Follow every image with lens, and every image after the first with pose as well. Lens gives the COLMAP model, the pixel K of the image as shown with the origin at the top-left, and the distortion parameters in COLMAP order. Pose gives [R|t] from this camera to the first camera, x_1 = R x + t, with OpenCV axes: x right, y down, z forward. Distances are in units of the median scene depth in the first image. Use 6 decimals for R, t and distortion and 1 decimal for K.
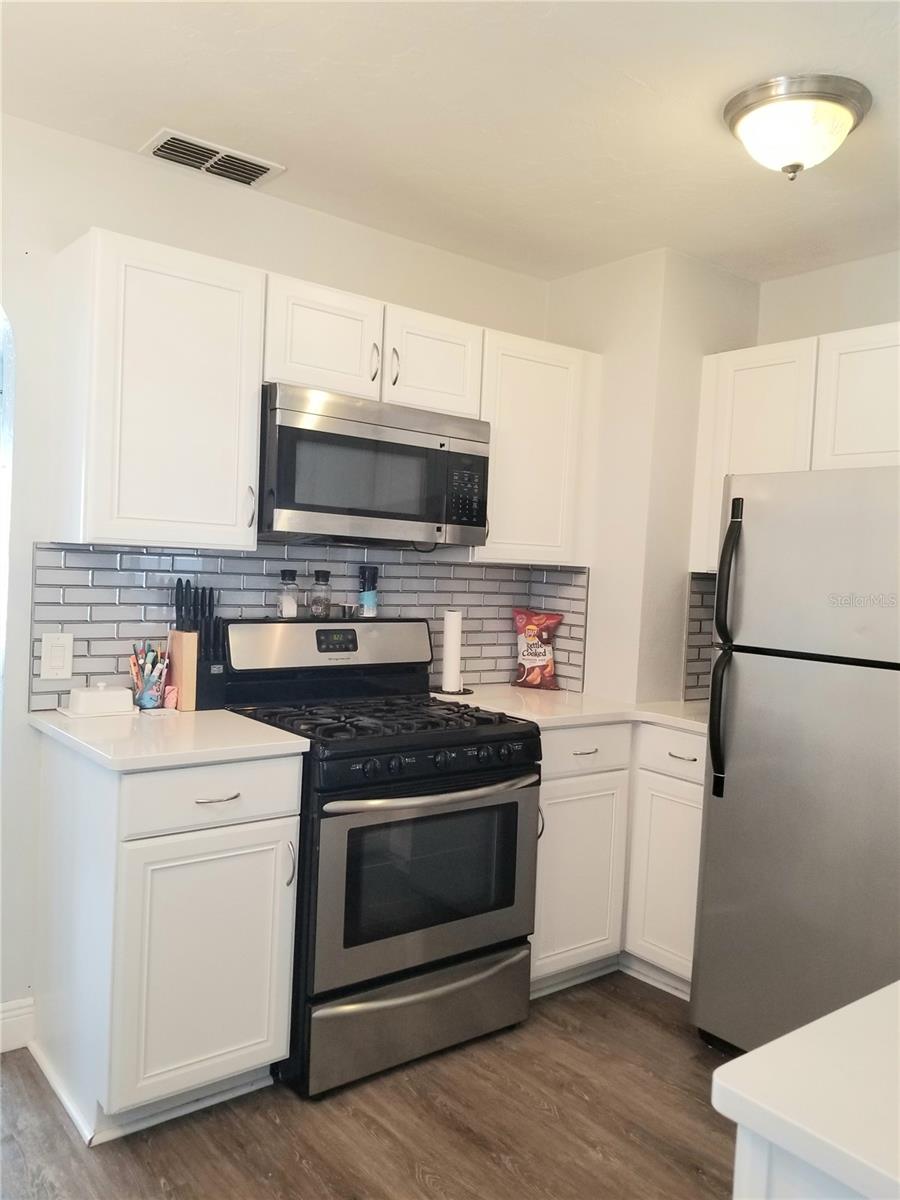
lens RADIAL K [[936.0, 0, 457.2], [0, 936.0, 599.0], [0, 0, 1]] dist [0.047152, -0.074023]
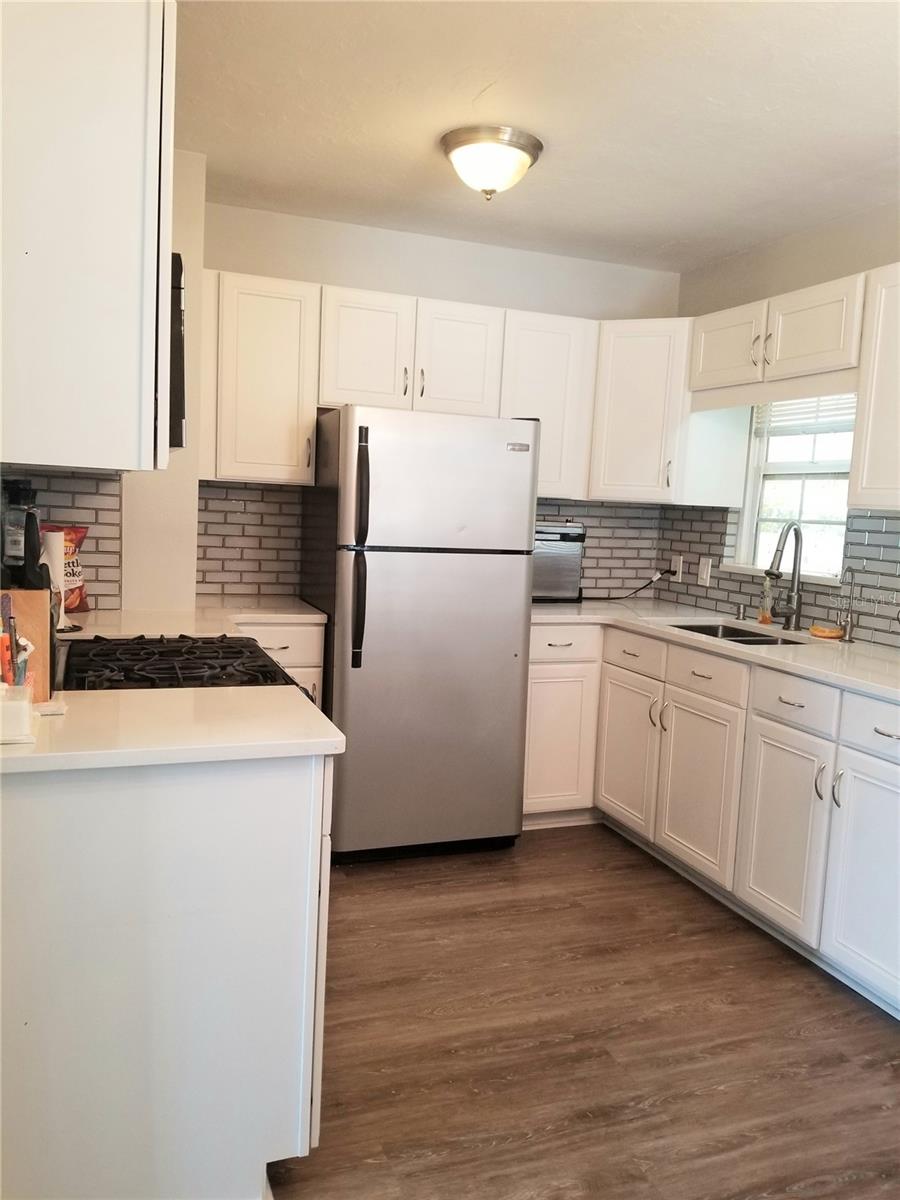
lens RADIAL K [[936.0, 0, 460.6], [0, 936.0, 601.4], [0, 0, 1]] dist [0.047152, -0.074023]
pose [[0.296192, -0.133984, 0.945684, -0.676164], [-0.002405, 0.990004, 0.141016, -0.042980], [-0.955125, -0.044043, 0.292909, 0.405590]]
